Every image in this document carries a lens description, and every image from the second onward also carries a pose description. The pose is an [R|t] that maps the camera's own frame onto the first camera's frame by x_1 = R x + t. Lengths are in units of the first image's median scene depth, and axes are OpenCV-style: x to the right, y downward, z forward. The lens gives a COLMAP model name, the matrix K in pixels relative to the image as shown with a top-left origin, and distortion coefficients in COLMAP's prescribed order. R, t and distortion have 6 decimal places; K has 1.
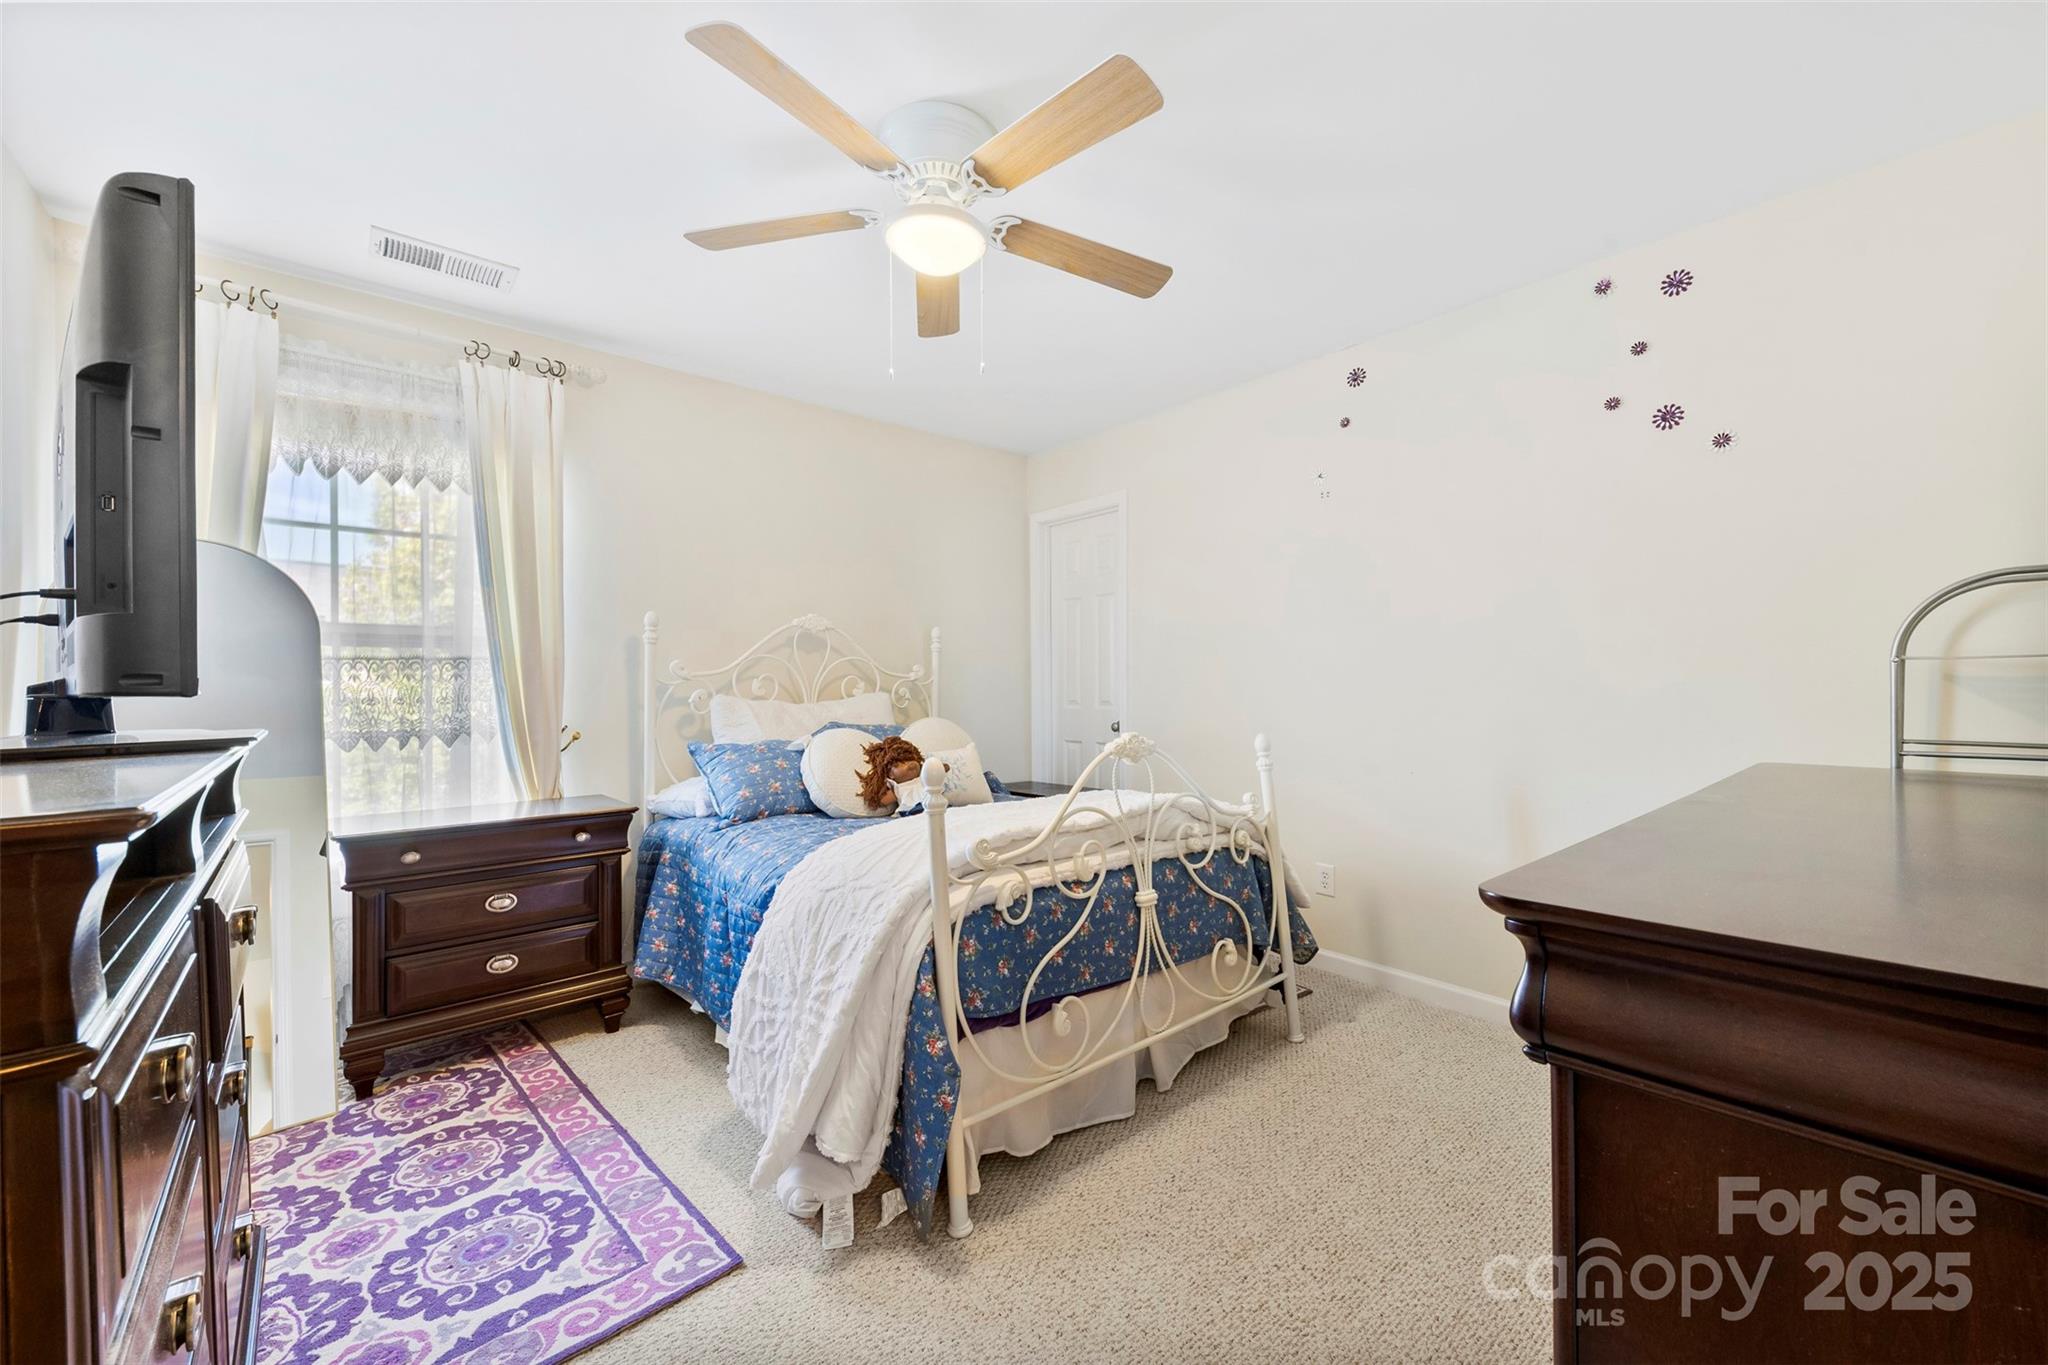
lens RADIAL K [[789.8, 0, 1018.5], [0, 789.8, 684.7], [0, 0, 1]] dist [0.017393, -0.005958]
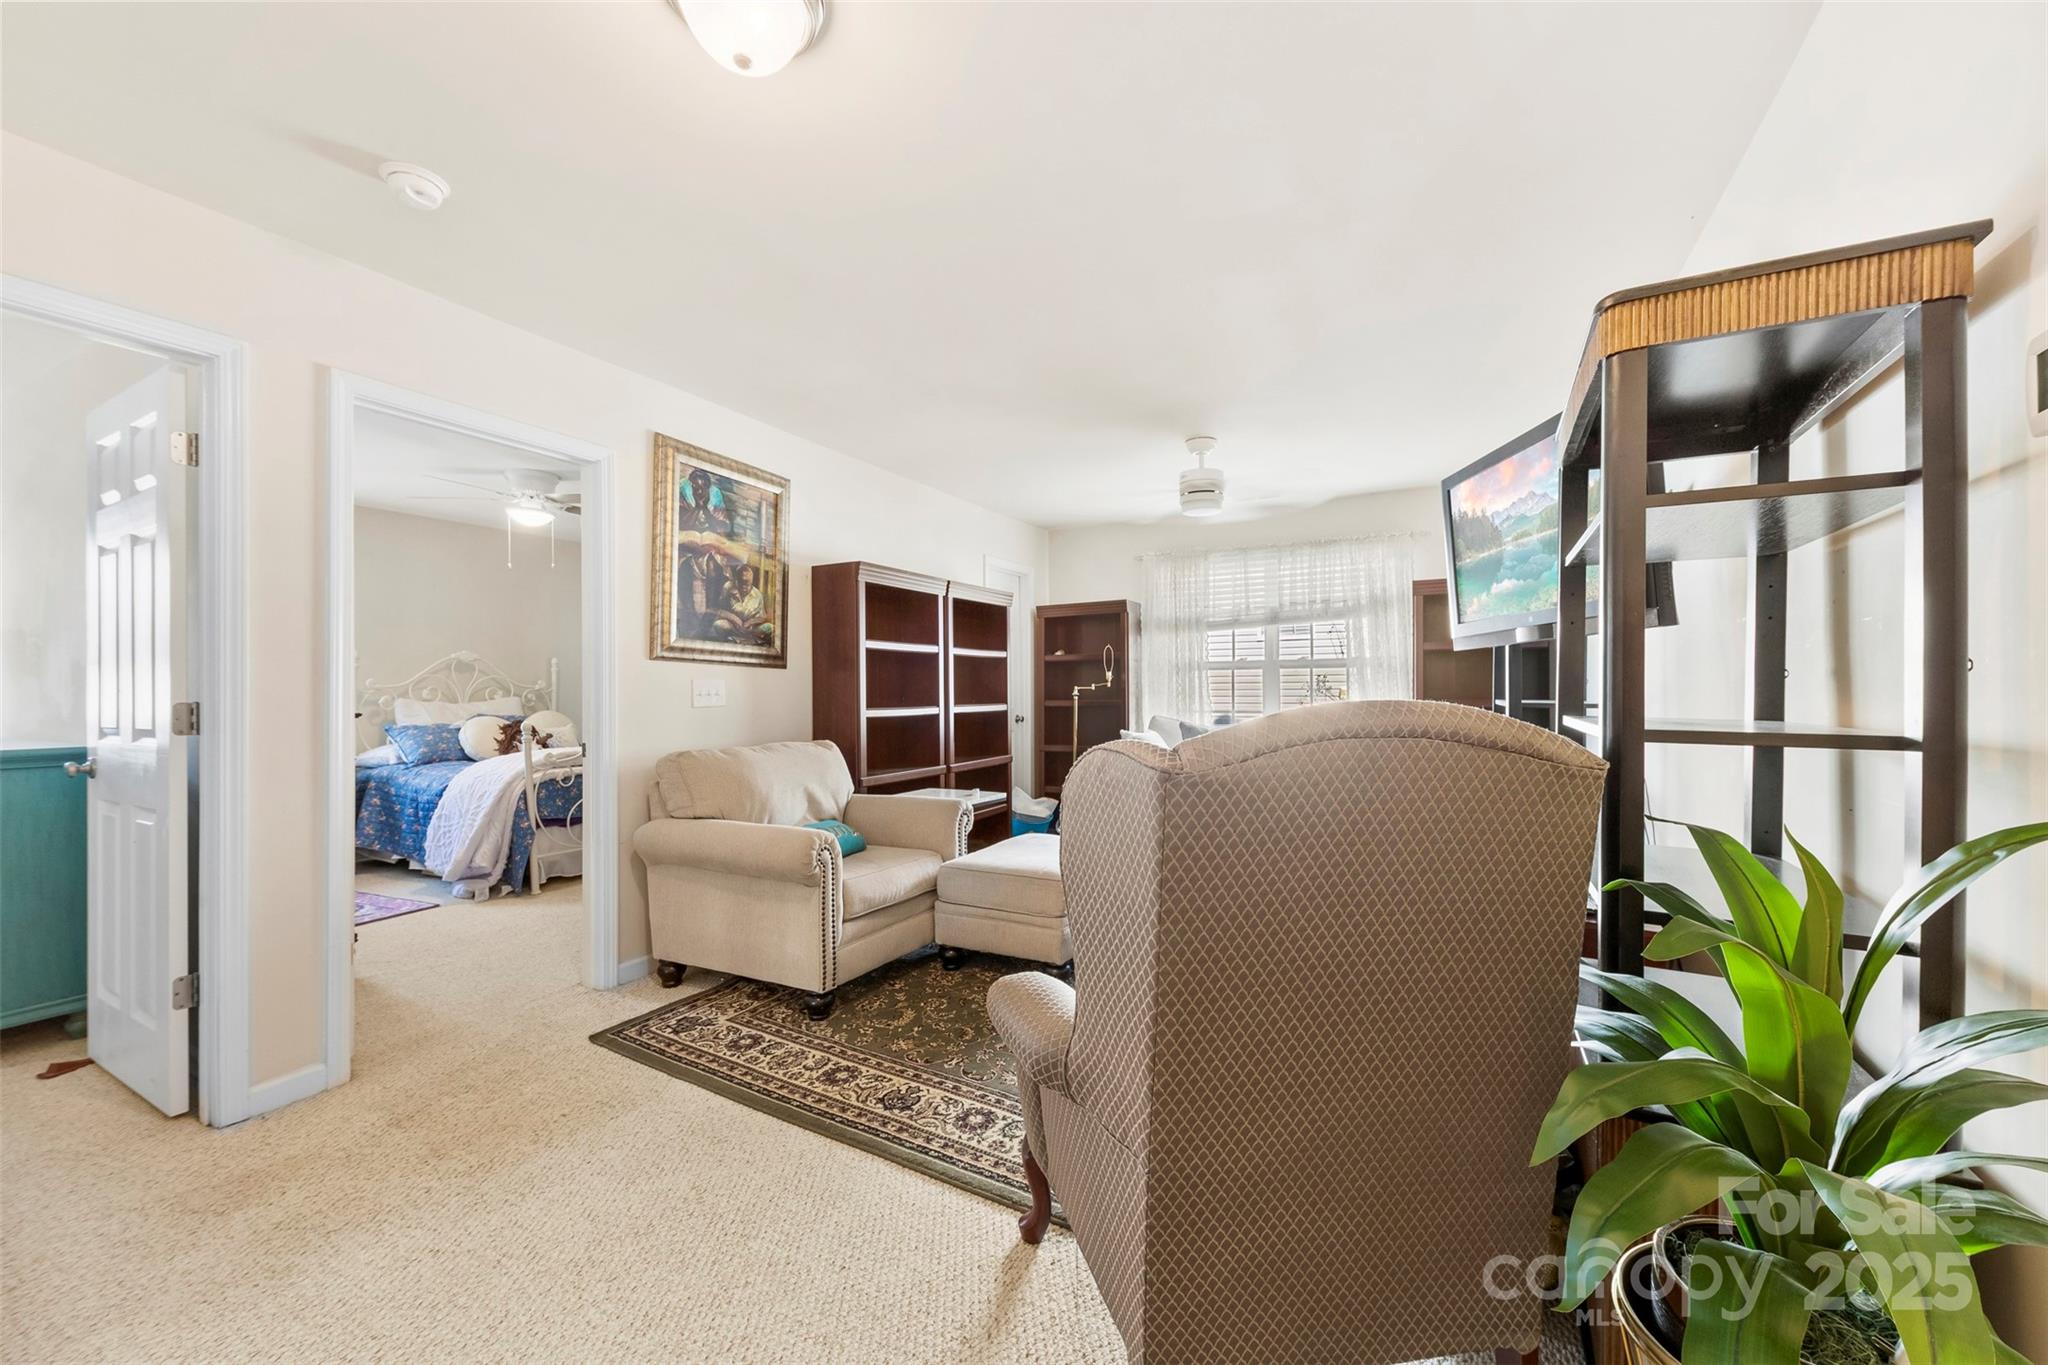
lens RADIAL K [[789.8, 0, 1039.8], [0, 789.8, 684.5], [0, 0, 1]] dist [0.017393, -0.005958]
pose [[0.926625, 0.002471, 0.375978, 0.356134], [-0.000190, 0.999981, -0.006103, -0.010120], [-0.375986, 0.005584, 0.926608, -1.546775]]
